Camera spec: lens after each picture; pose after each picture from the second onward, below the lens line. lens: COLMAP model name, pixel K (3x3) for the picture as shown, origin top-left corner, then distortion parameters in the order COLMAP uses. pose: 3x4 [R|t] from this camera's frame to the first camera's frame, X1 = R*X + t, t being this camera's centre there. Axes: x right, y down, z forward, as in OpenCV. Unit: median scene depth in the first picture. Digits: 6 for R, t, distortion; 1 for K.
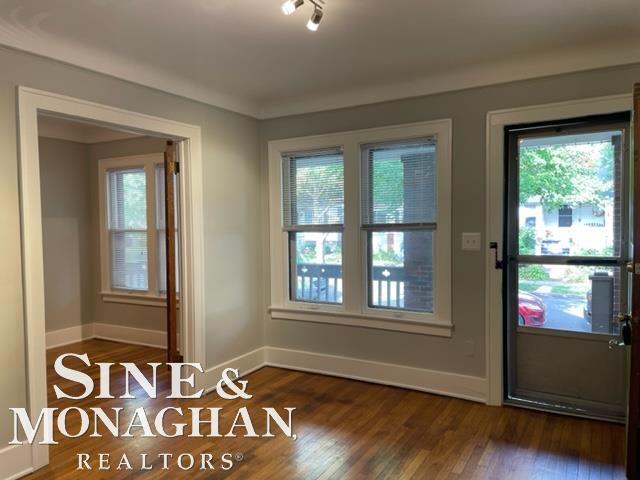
lens RADIAL K [[478.5, 0, 315.5], [0, 478.5, 245.2], [0, 0, 1]] dist [0.055903, -0.043287]
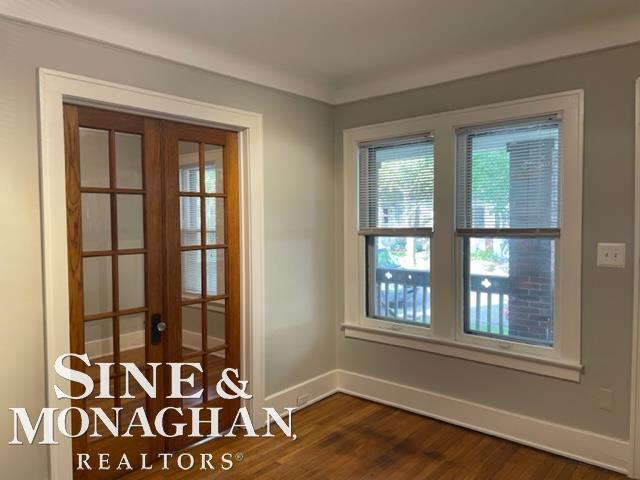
lens RADIAL K [[478.5, 0, 318.3], [0, 478.5, 234.3], [0, 0, 1]] dist [0.055903, -0.043287]
pose [[0.982899, 0.011538, -0.183782, 0.017743], [-0.013666, 0.999853, -0.010315, -0.022842], [0.183636, 0.012650, 0.982913, 0.167401]]
